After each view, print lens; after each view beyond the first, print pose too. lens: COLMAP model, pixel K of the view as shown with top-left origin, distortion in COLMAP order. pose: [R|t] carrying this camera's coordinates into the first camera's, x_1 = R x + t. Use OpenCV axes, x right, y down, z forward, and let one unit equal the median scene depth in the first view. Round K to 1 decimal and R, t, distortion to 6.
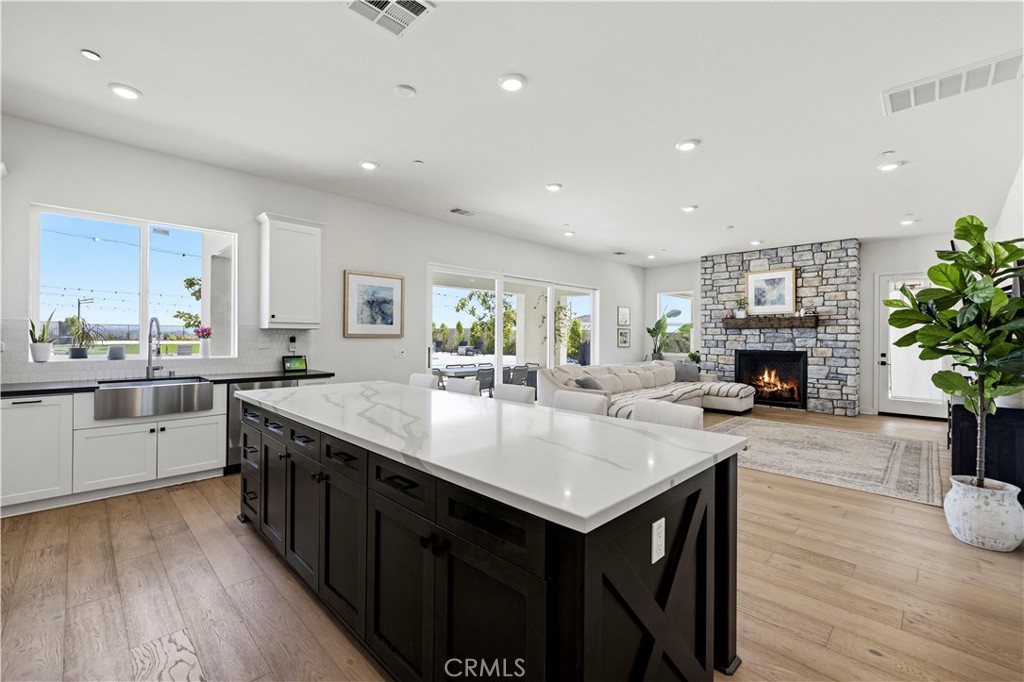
lens RADIAL K [[435.1, 0, 514.6], [0, 435.1, 336.8], [0, 0, 1]] dist [0.005107, -0.001522]
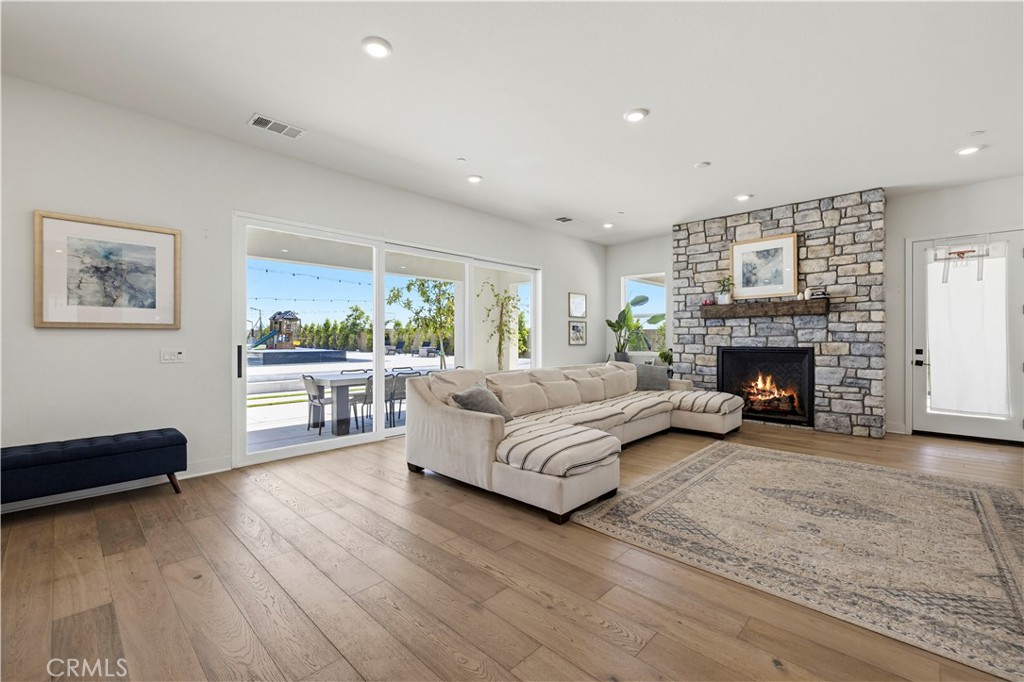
lens RADIAL K [[435.1, 0, 515.9], [0, 435.1, 338.5], [0, 0, 1]] dist [0.005107, -0.001522]
pose [[0.999726, -0.007874, 0.022066, 0.155921], [0.007844, 0.999968, 0.001460, 0.013286], [-0.022077, -0.001286, 0.999755, 0.280191]]
